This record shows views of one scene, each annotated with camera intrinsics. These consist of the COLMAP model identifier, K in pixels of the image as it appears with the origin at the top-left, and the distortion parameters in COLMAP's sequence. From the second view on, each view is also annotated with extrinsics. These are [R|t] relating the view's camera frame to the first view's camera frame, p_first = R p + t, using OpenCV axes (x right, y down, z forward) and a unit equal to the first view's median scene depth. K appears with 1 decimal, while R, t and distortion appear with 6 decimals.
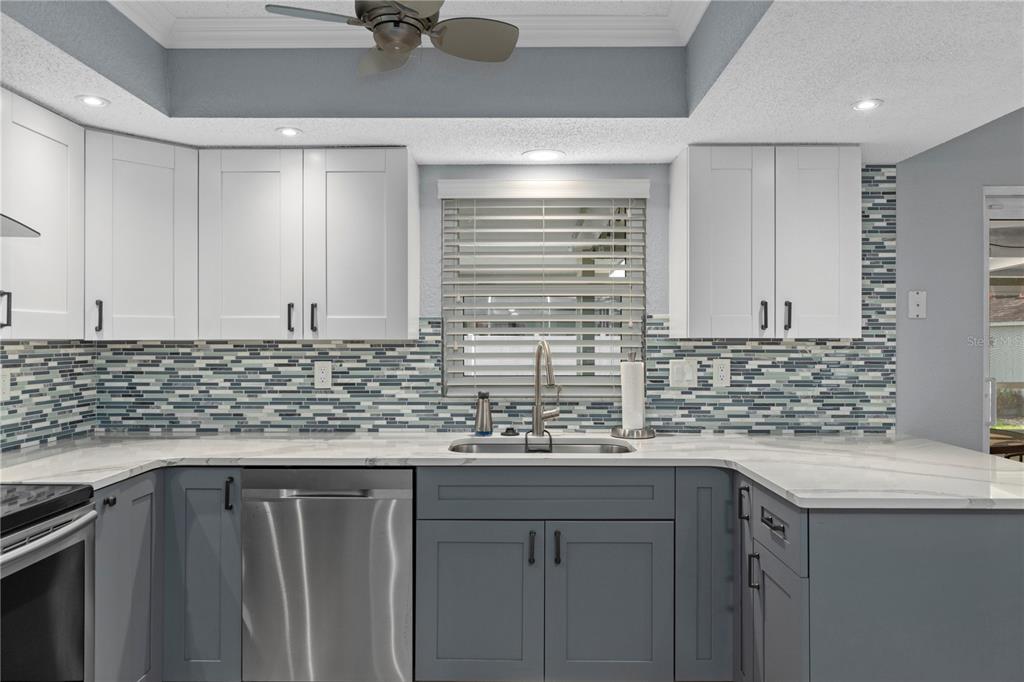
lens RADIAL K [[703.2, 0, 511.1], [0, 703.2, 332.1], [0, 0, 1]] dist [0.000575, 0.000292]
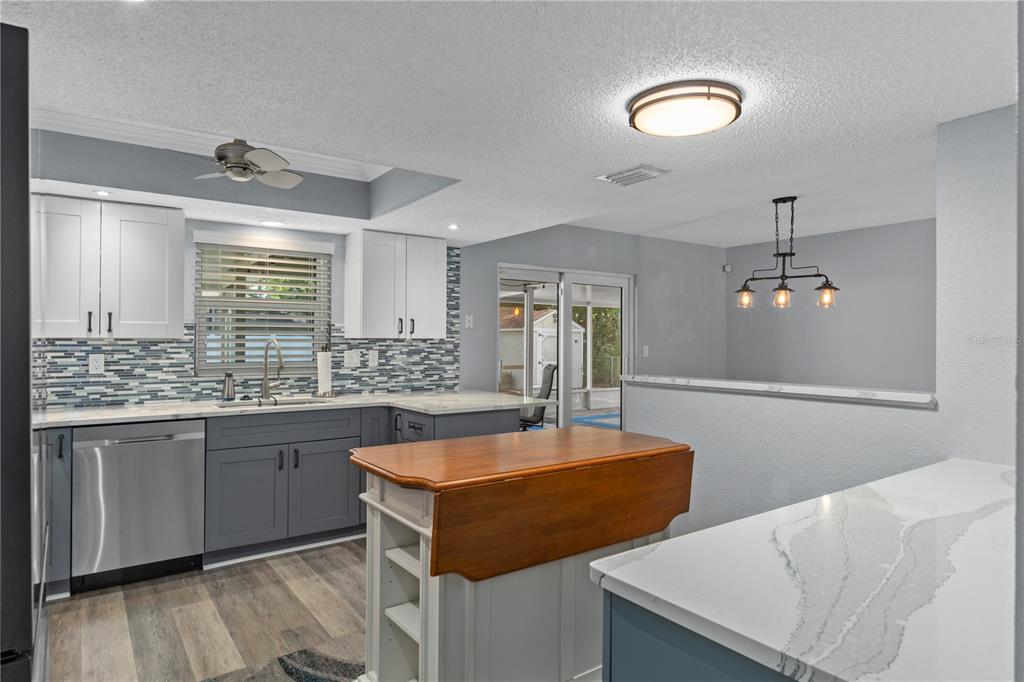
lens RADIAL K [[634.8, 0, 512.0], [0, 634.8, 341.0], [0, 0, 1]] dist [-0.000344, -0.000191]
pose [[0.805562, 0.002118, 0.592508, -0.355014], [-0.009199, 0.999918, 0.008933, -0.001739], [-0.592440, -0.012646, 0.805515, -0.468016]]
